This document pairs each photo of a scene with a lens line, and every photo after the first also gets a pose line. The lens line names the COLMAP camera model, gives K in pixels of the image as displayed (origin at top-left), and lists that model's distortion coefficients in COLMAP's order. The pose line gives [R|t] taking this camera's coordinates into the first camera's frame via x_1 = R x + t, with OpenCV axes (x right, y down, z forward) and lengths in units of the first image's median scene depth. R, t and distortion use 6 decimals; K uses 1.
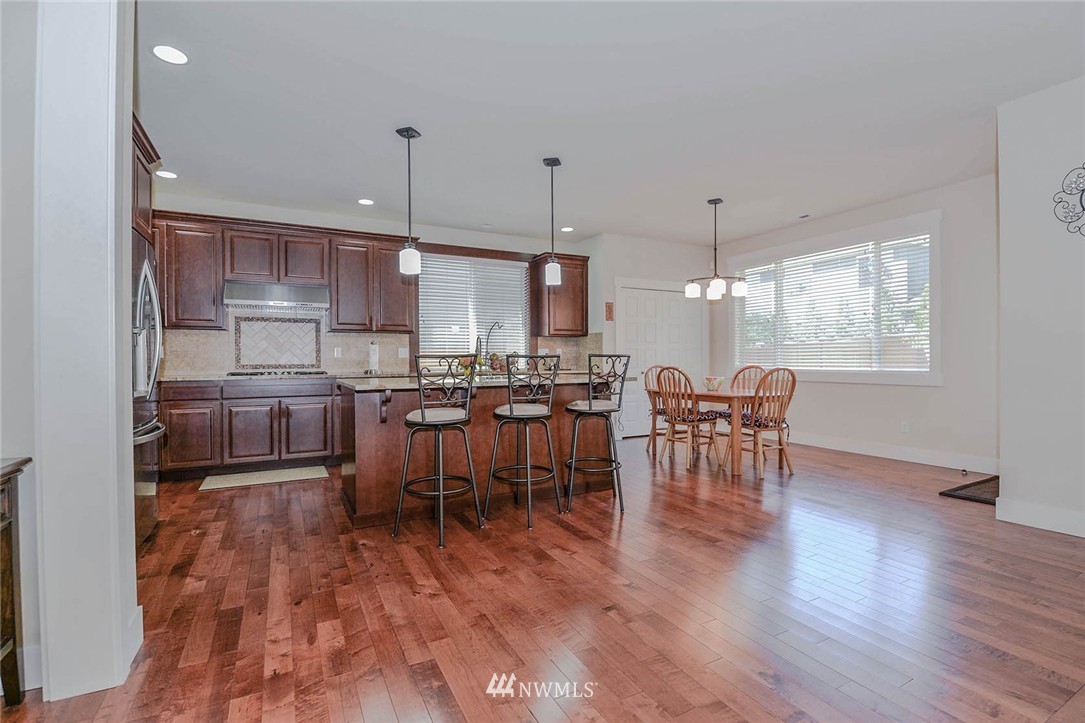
lens RADIAL K [[495.5, 0, 539.9], [0, 495.5, 362.1], [0, 0, 1]] dist [-0.010711, -0.002636]
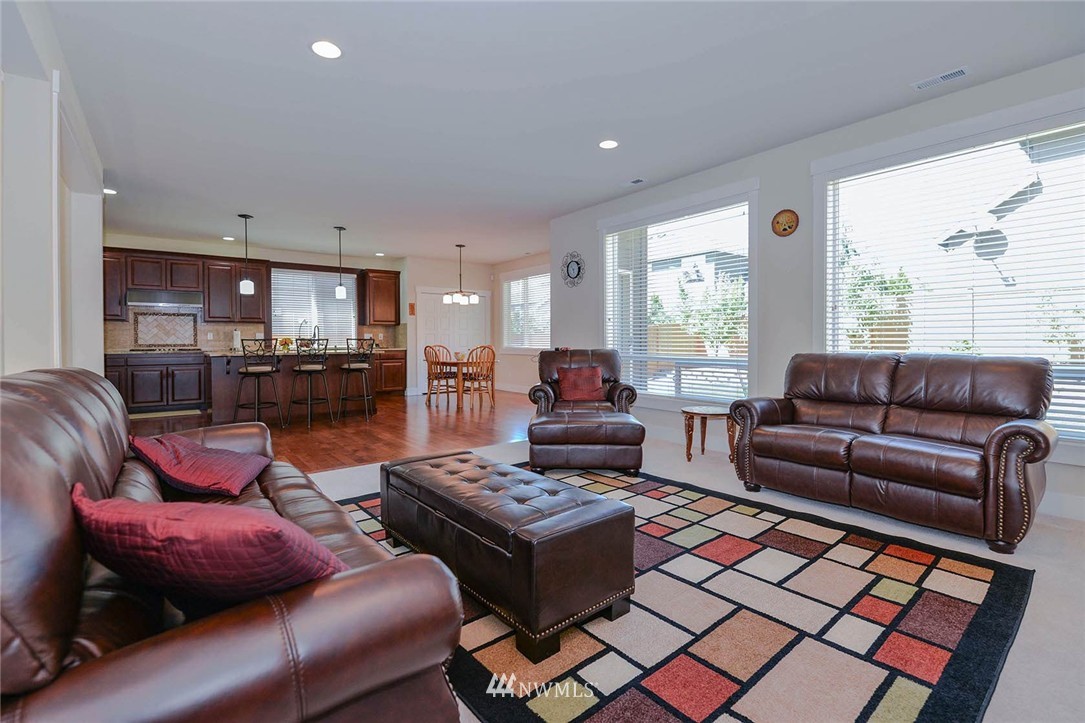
lens RADIAL K [[495.5, 0, 549.3], [0, 495.5, 347.8], [0, 0, 1]] dist [-0.010711, -0.002636]
pose [[0.983885, 0.000061, 0.178802, 0.351109], [-0.001418, 0.999971, 0.007459, 0.002992], [-0.178796, -0.007592, 0.983857, -0.681566]]
